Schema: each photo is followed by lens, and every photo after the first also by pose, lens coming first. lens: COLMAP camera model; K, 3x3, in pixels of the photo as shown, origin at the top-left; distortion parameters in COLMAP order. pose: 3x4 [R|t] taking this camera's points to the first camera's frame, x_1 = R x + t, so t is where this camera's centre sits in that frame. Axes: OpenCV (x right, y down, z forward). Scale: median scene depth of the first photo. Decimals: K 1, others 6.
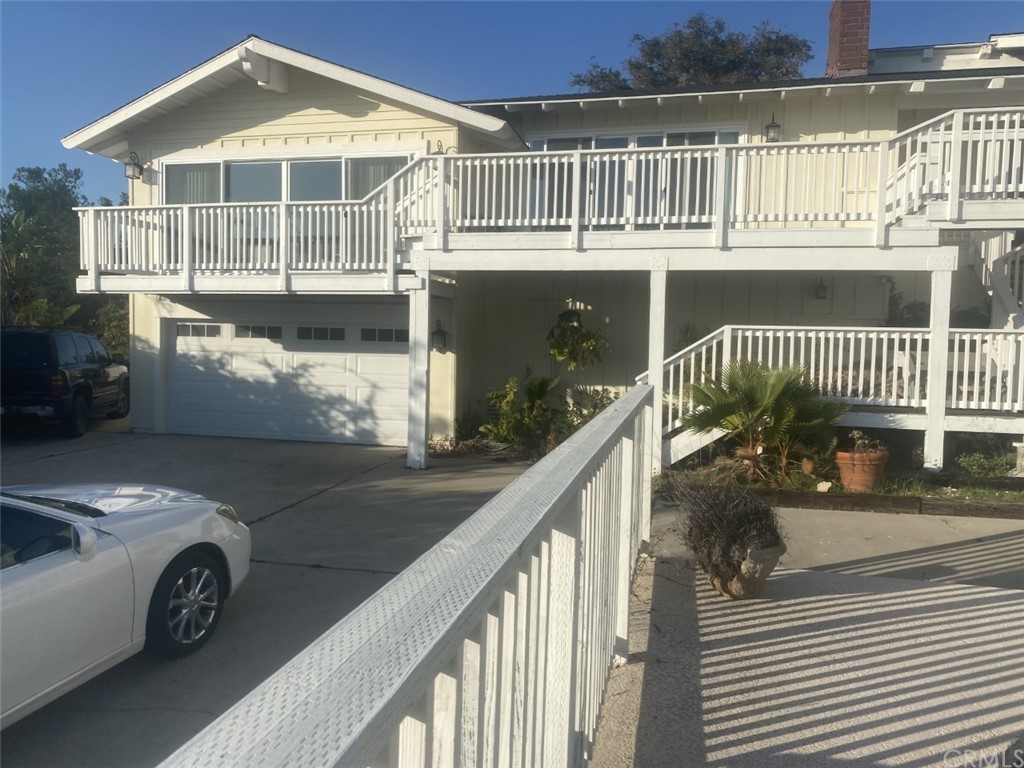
lens RADIAL K [[807.9, 0, 509.7], [0, 807.9, 379.8], [0, 0, 1]] dist [0.032817, -0.006503]
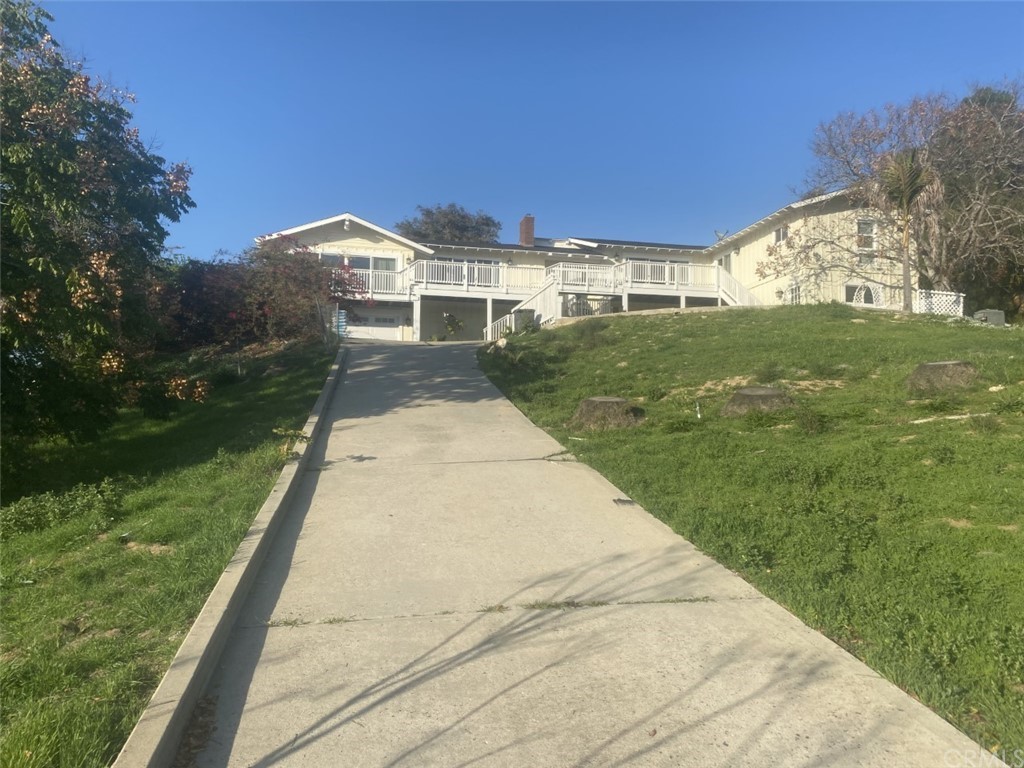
lens RADIAL K [[807.9, 0, 522.8], [0, 807.9, 379.7], [0, 0, 1]] dist [0.032817, -0.006503]
pose [[0.898166, 0.029841, 0.438642, -1.002403], [0.026139, 0.992305, -0.121030, 0.532172], [-0.438879, 0.120171, 0.890474, -1.775852]]
